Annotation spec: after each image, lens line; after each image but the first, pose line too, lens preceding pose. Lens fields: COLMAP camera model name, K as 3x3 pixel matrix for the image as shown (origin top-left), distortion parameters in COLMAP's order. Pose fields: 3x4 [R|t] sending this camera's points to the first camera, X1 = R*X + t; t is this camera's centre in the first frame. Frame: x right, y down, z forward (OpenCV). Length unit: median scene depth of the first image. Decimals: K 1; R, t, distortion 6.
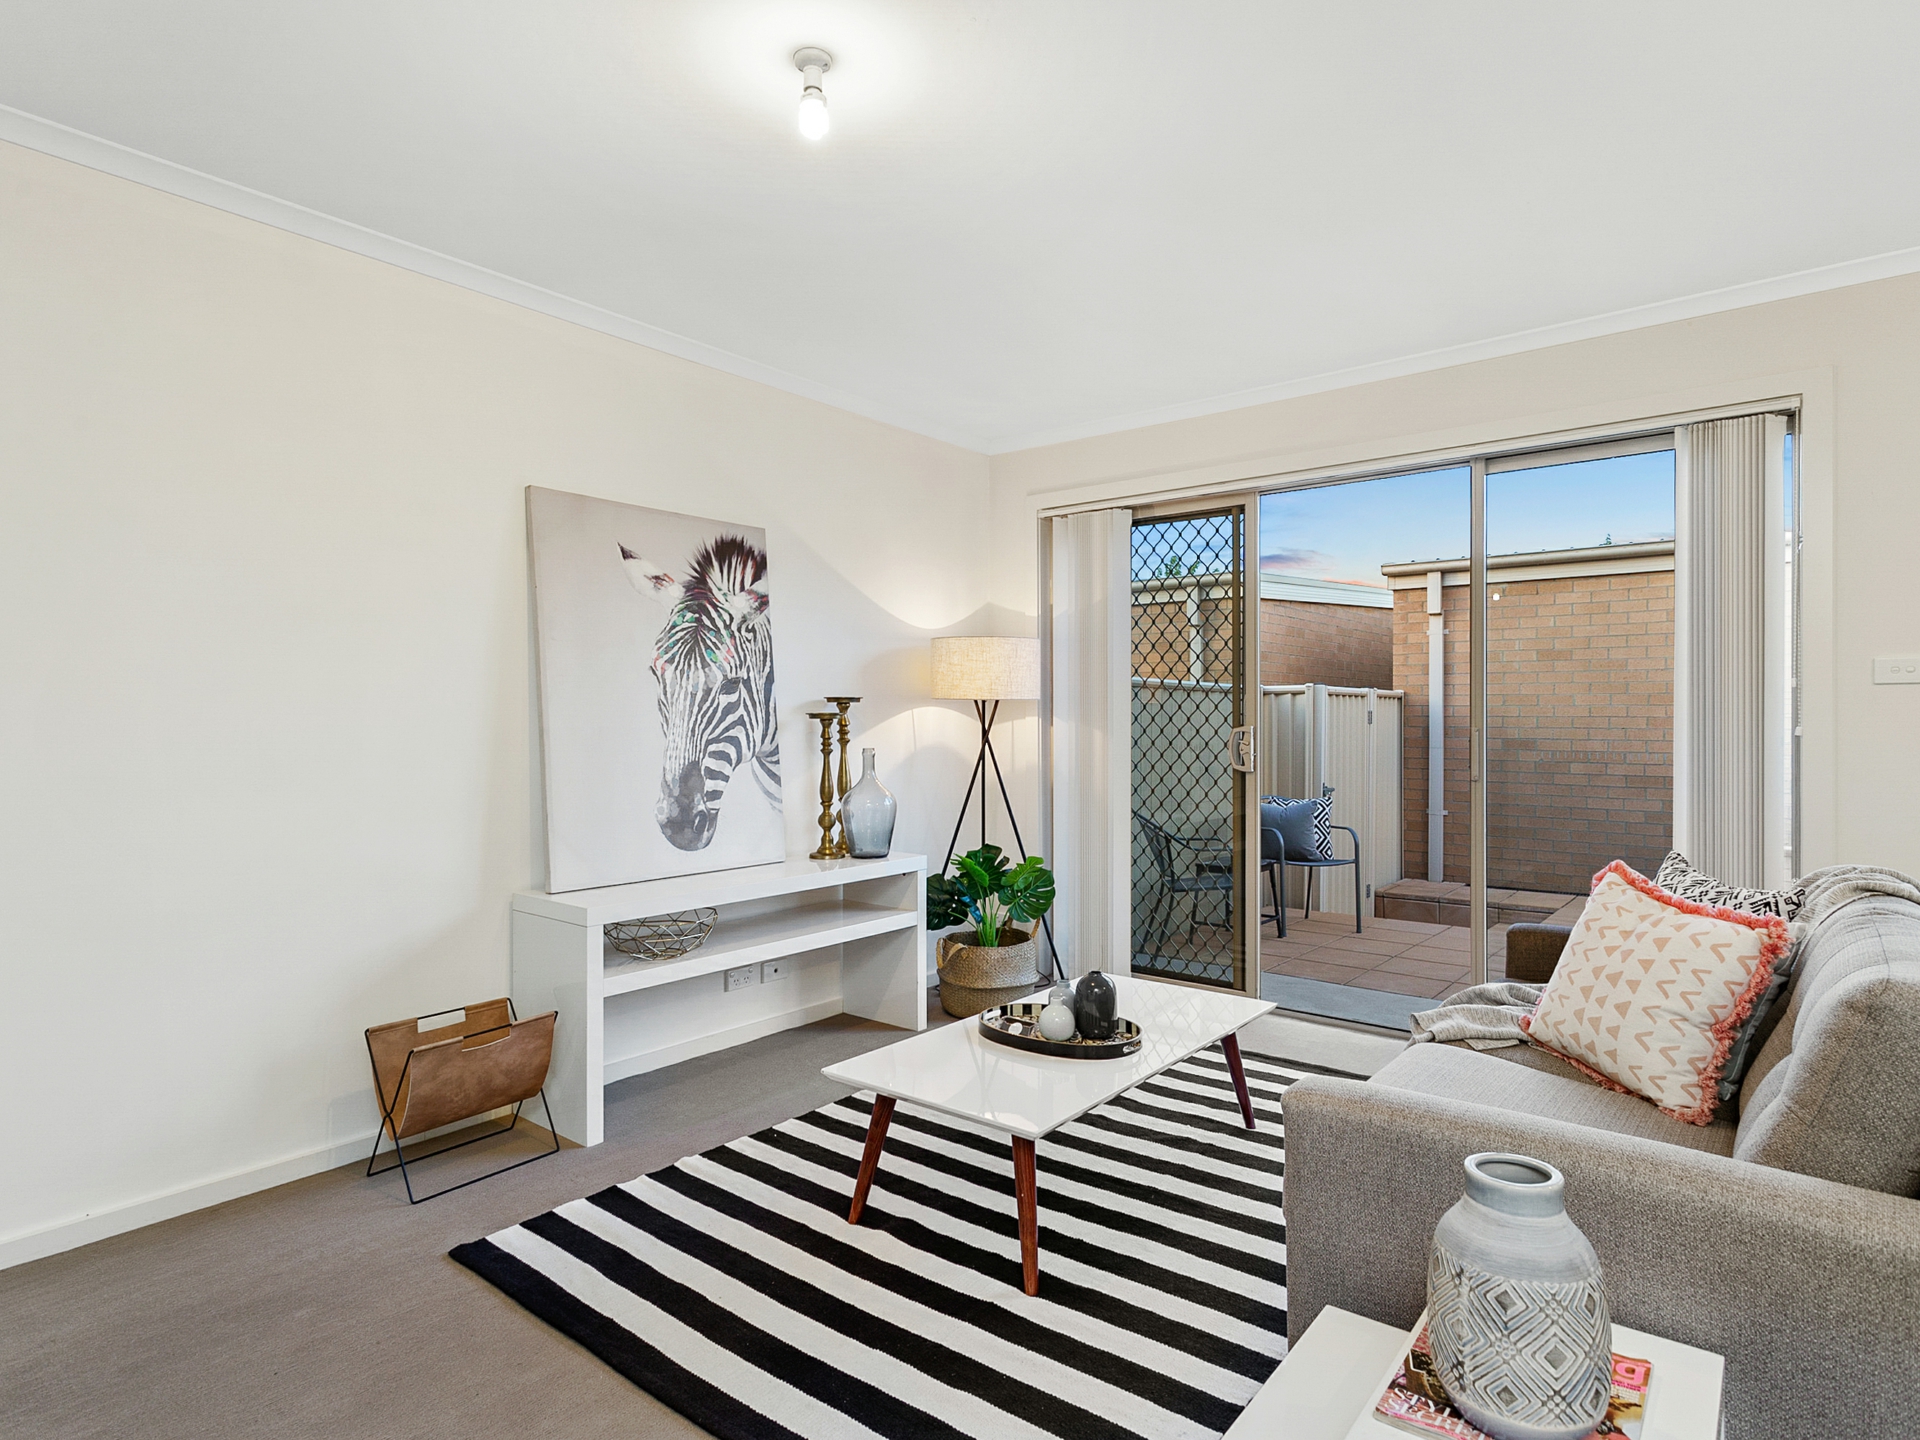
lens RADIAL K [[1039.8, 0, 950.2], [0, 1039.8, 722.2], [0, 0, 1]] dist [-0.002428, 0.004864]
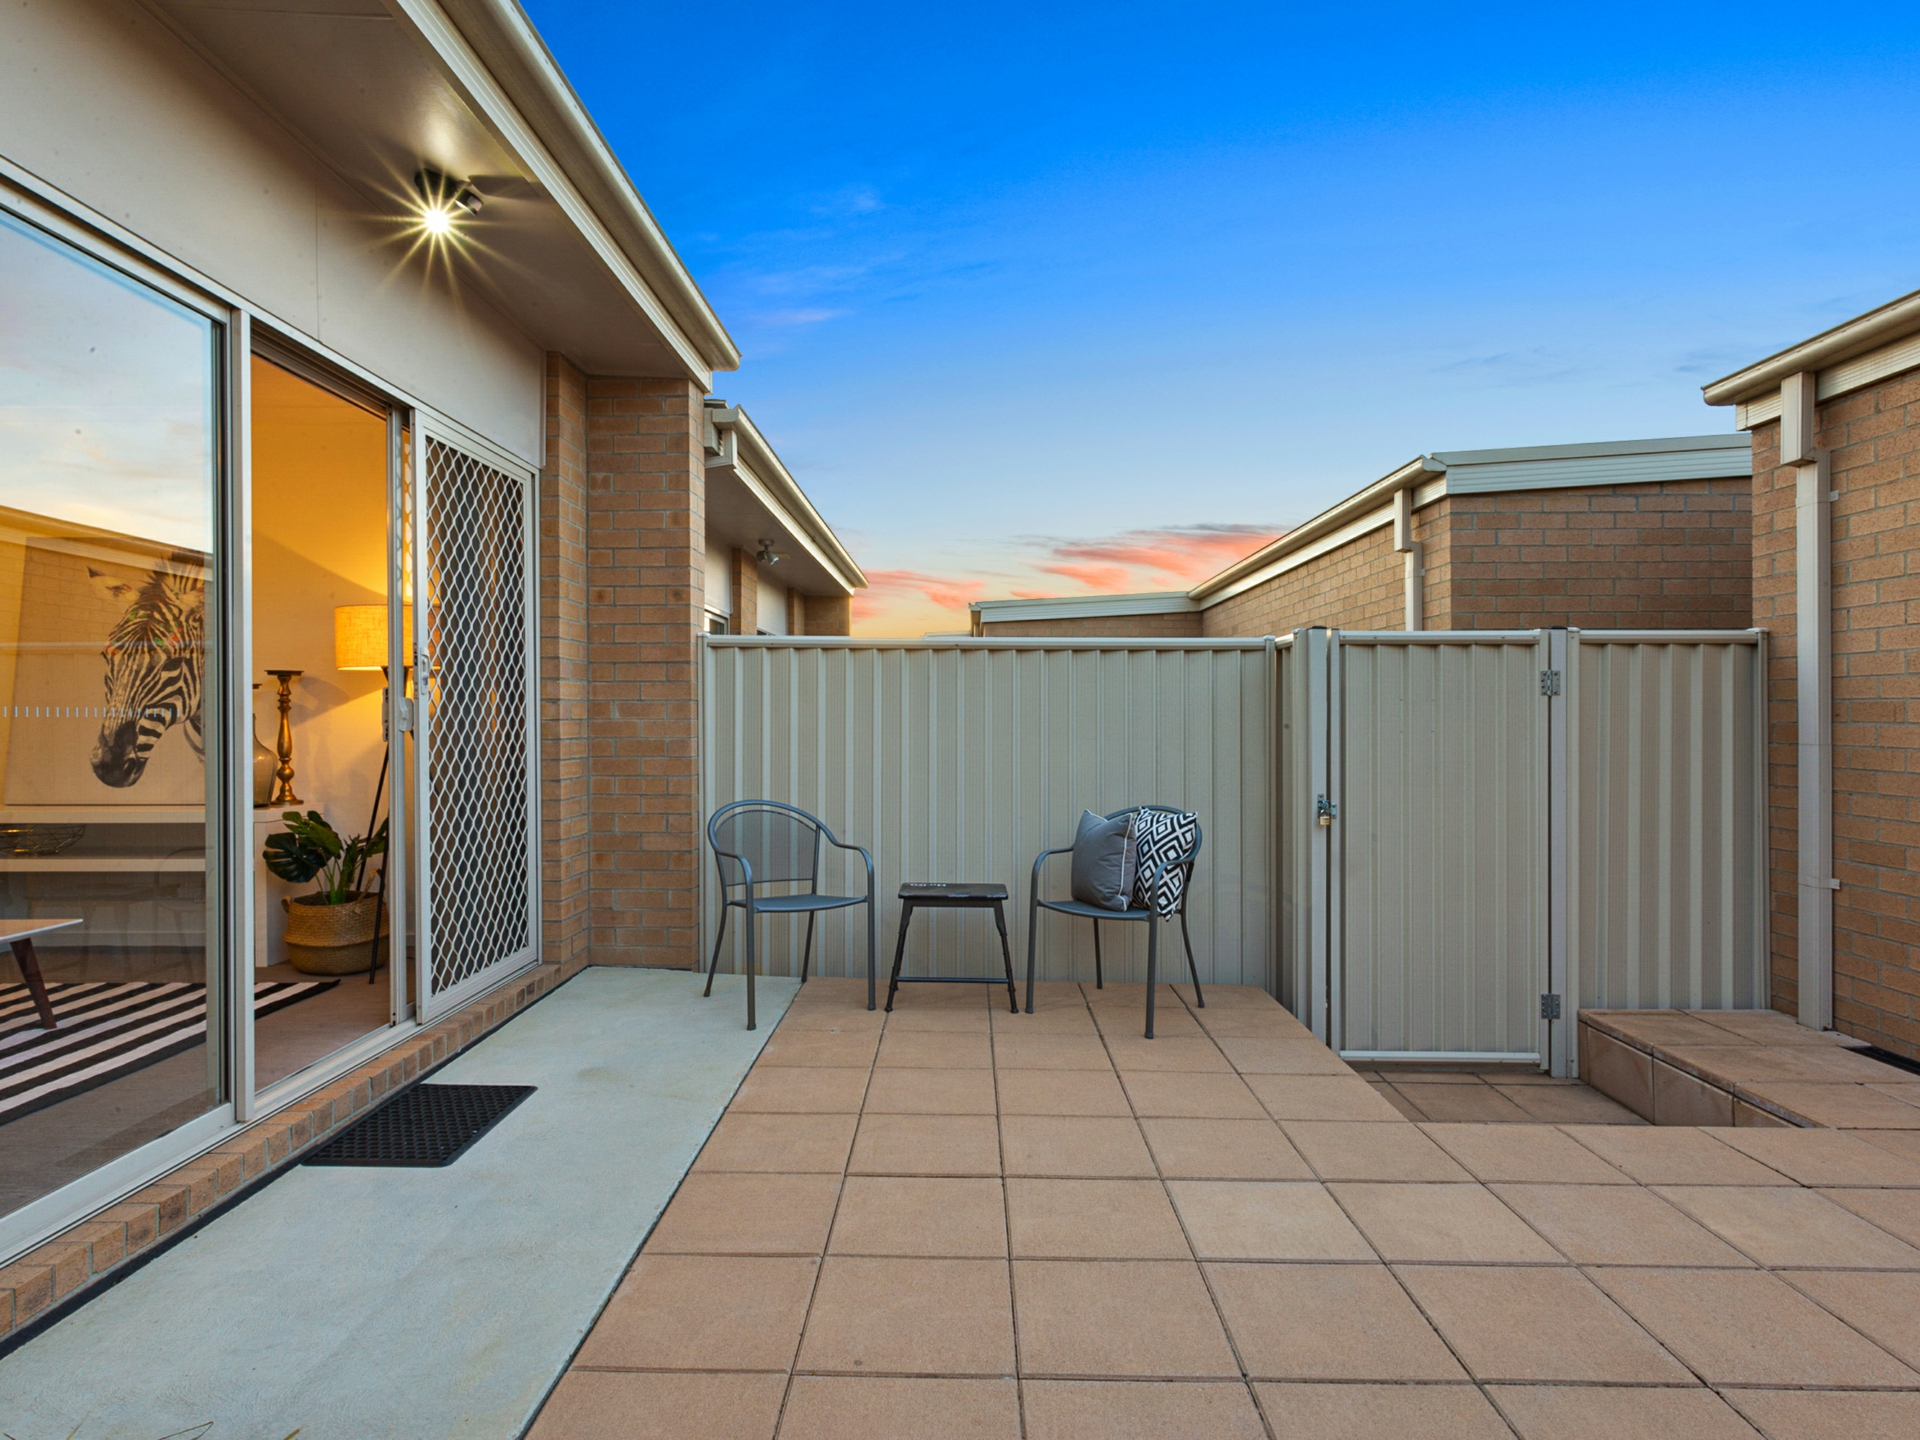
lens RADIAL K [[1039.8, 0, 943.0], [0, 1039.8, 724.5], [0, 0, 1]] dist [-0.002428, 0.004864]
pose [[0.621662, 0.004220, -0.783274, 1.404315], [-0.002453, 0.999991, 0.003441, 0.033239], [0.783282, -0.000217, 0.621667, 0.950212]]
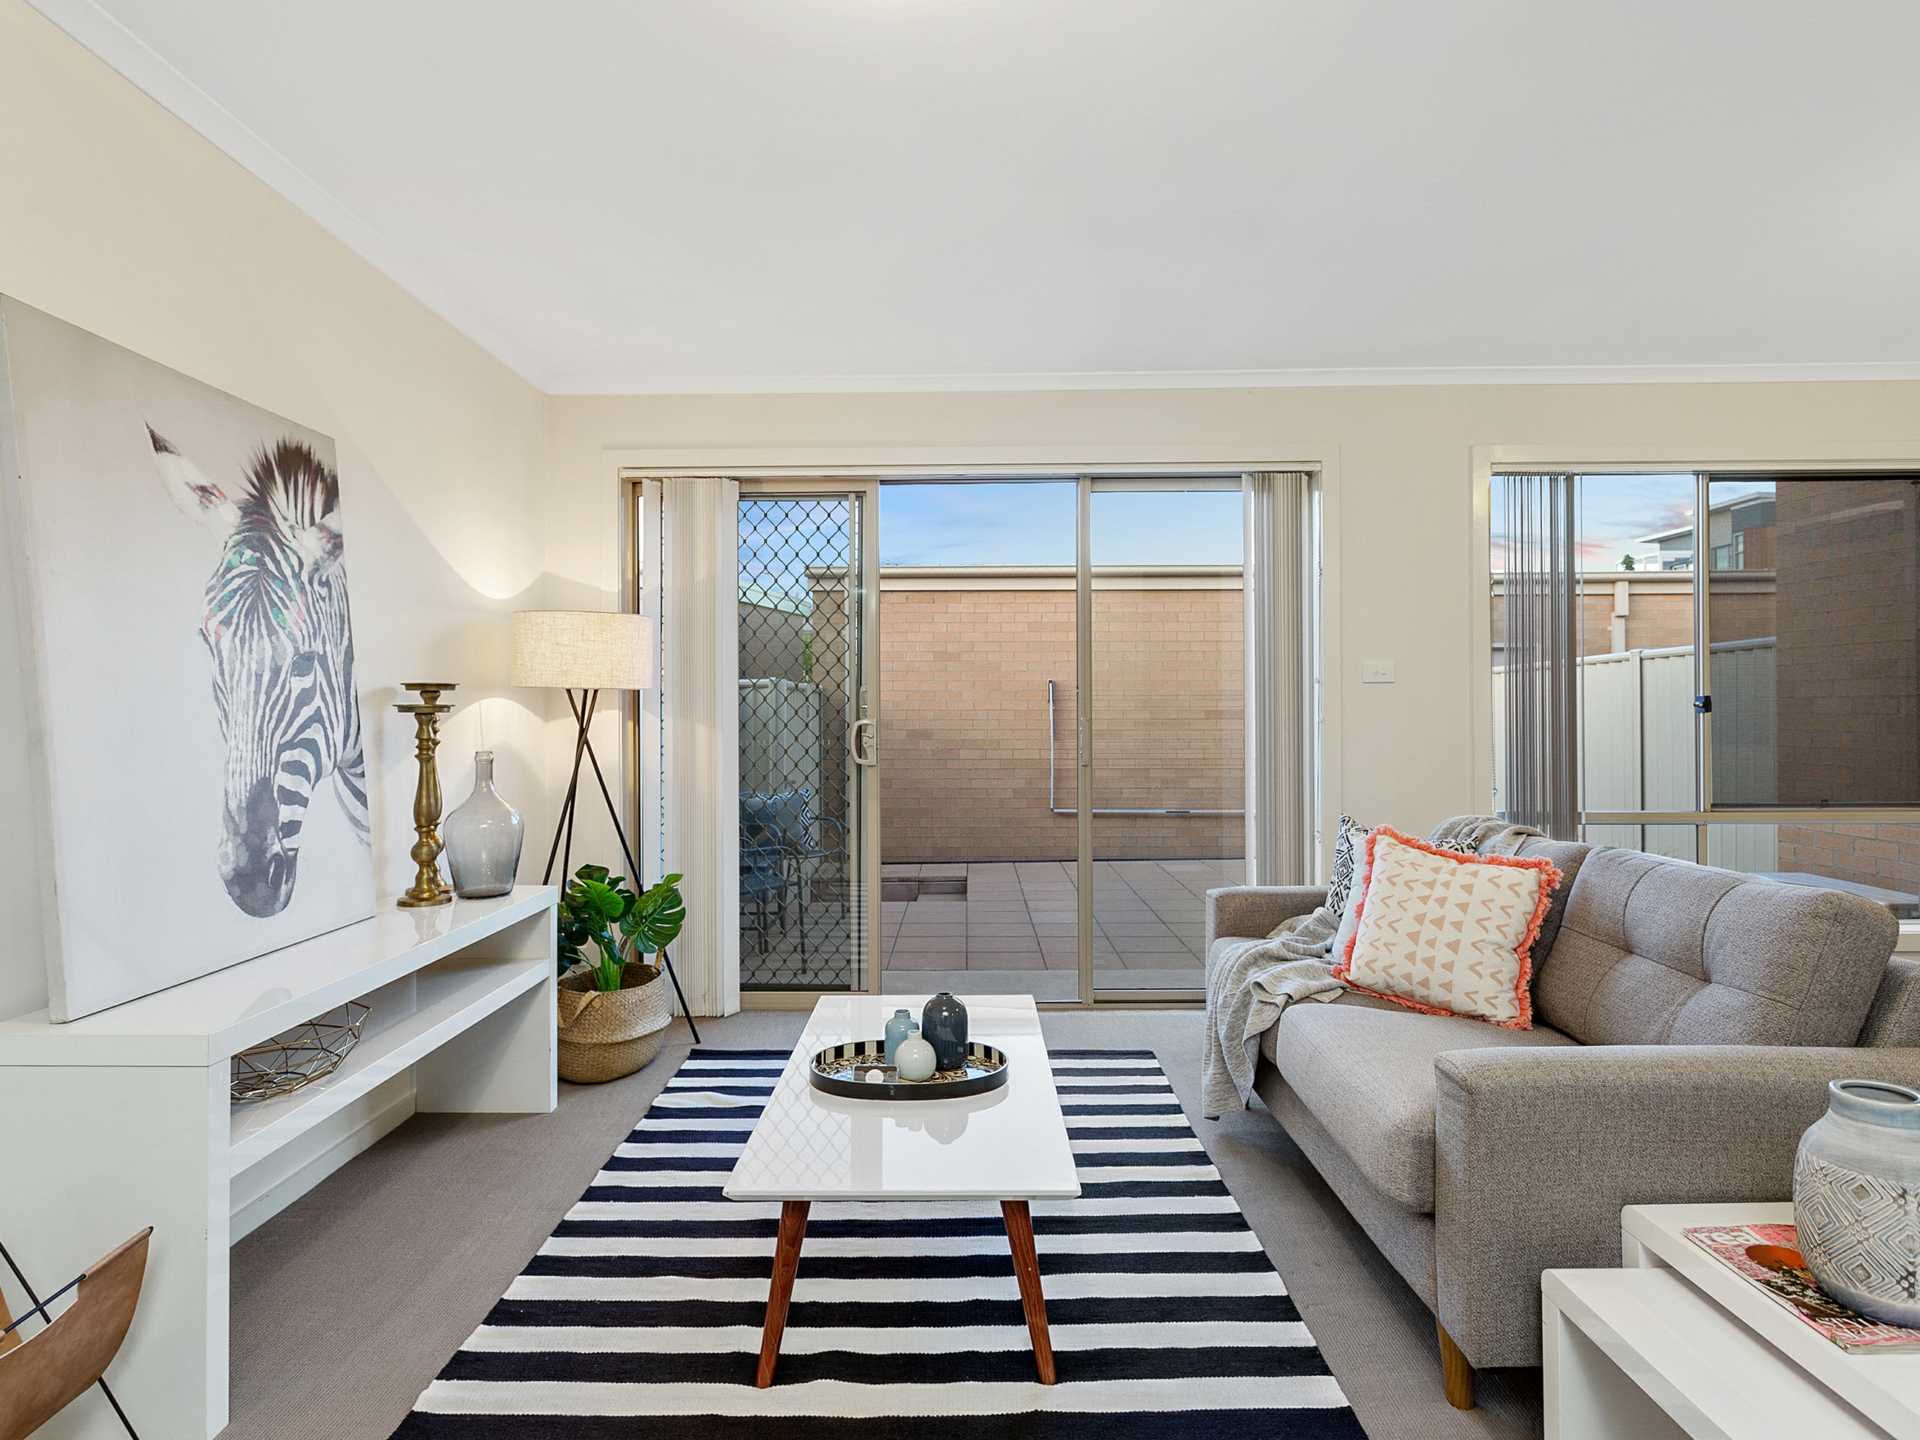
lens RADIAL K [[1039.8, 0, 946.6], [0, 1039.8, 701.1], [0, 0, 1]] dist [-0.002428, 0.004864]
pose [[0.788329, 0.002629, 0.615248, -0.298422], [0.007398, 0.999878, -0.013752, 0.001428], [-0.615210, 0.015392, 0.788213, 0.215840]]
